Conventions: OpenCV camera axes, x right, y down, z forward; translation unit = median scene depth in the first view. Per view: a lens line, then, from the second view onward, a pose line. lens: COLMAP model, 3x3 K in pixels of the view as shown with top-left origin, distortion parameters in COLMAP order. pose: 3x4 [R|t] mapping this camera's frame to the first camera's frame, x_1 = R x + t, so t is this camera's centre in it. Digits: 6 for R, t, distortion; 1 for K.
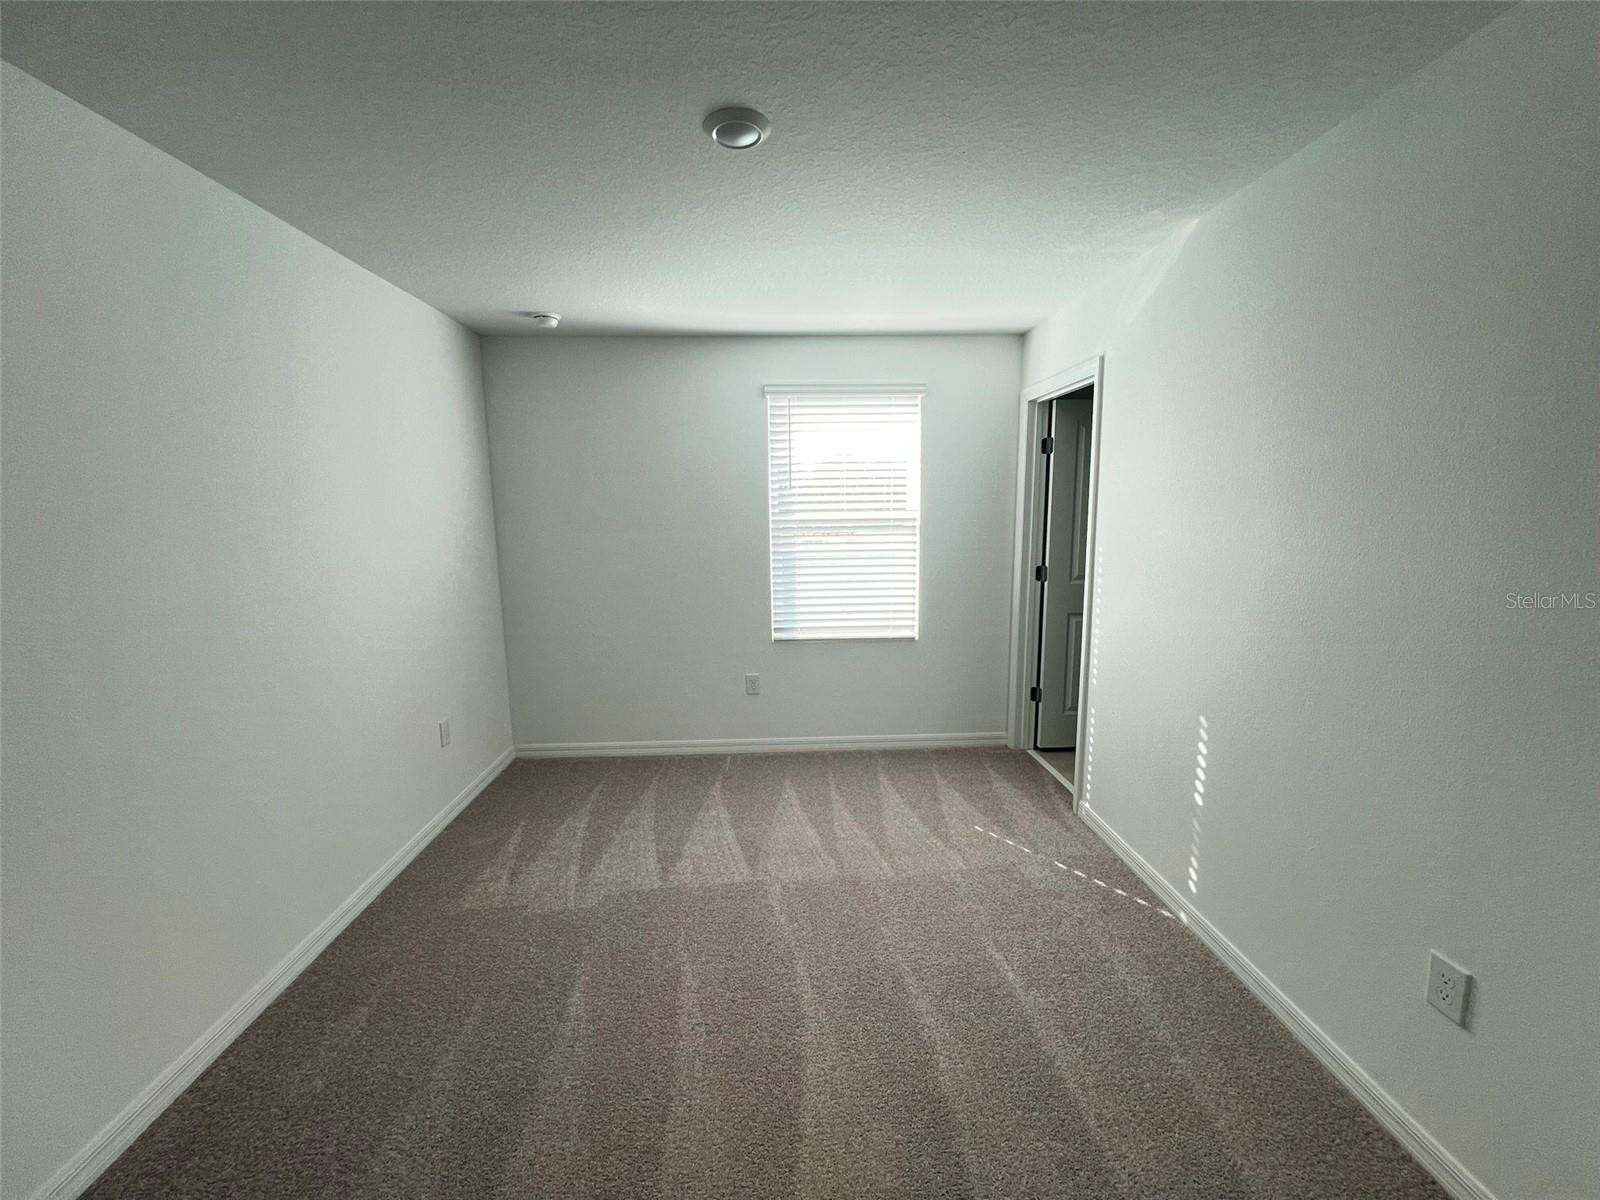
lens RADIAL K [[637.2, 0, 800.1], [0, 637.2, 600.6], [0, 0, 1]] dist [-0.001587, 0.001050]
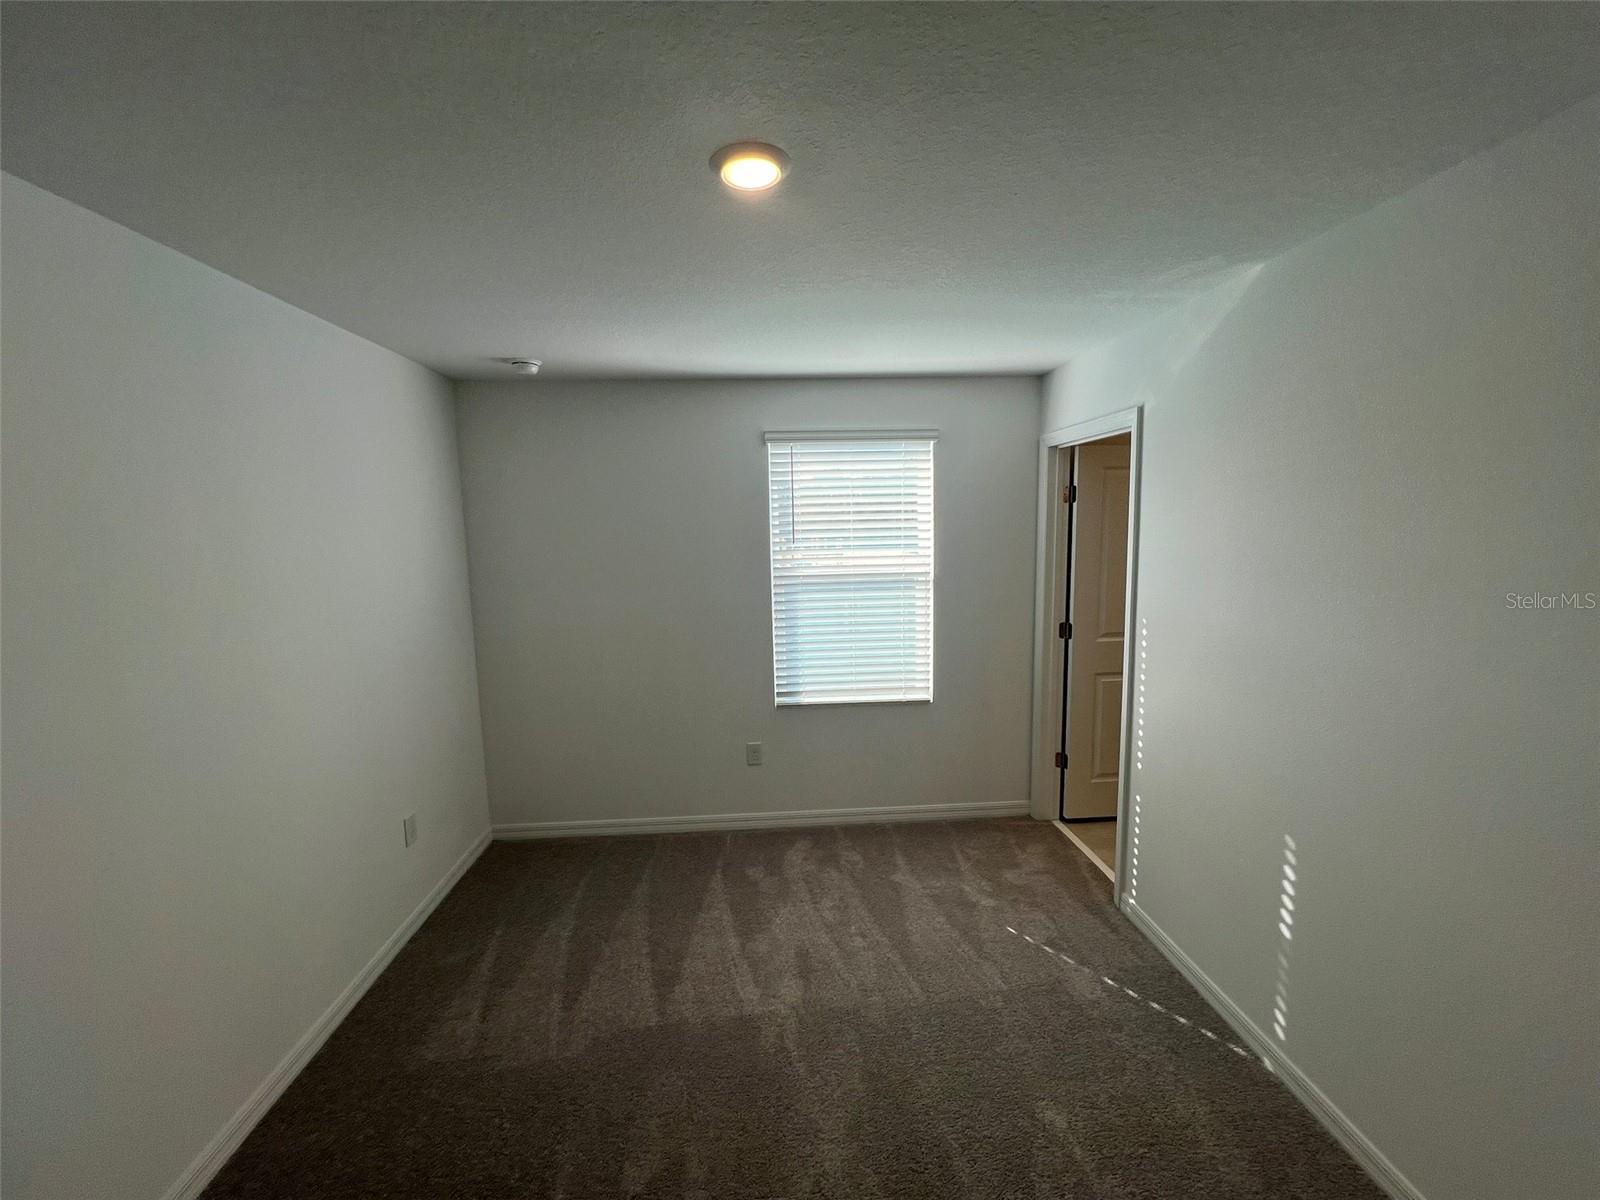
lens RADIAL K [[637.2, 0, 801.8], [0, 637.2, 602.5], [0, 0, 1]] dist [-0.001587, 0.001050]
pose [[0.999720, -0.010507, 0.021199, -0.030912], [0.011000, 0.999669, -0.023263, -0.085392], [-0.020947, 0.023490, 0.999505, 0.102046]]
